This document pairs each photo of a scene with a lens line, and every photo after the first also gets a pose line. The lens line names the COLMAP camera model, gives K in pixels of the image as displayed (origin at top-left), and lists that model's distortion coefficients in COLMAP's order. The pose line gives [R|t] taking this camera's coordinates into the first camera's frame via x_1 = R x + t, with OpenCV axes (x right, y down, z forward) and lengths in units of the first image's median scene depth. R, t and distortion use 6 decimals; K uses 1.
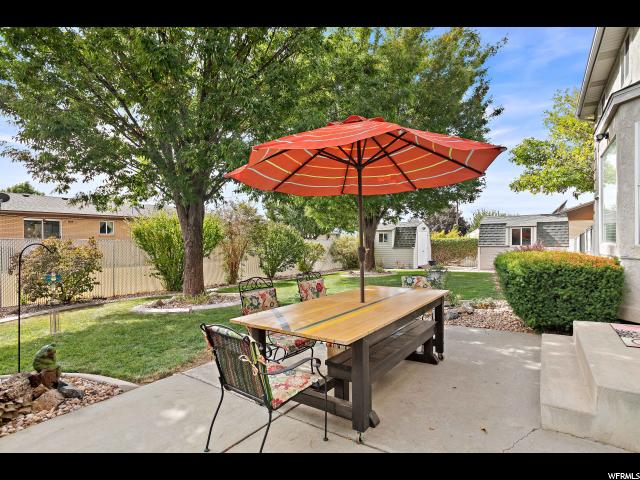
lens RADIAL K [[328.2, 0, 322.8], [0, 328.2, 237.6], [0, 0, 1]] dist [-0.007371, 0.000889]
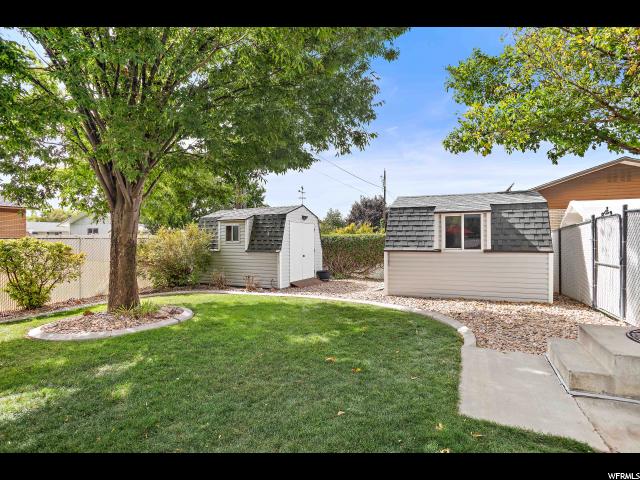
lens RADIAL K [[328.2, 0, 317.6], [0, 328.2, 237.9], [0, 0, 1]] dist [-0.007371, 0.000889]
pose [[0.985199, -0.001172, 0.171409, 0.285835], [-0.001548, 0.999875, 0.015733, -0.001248], [-0.171406, -0.015765, 0.985074, 0.516604]]
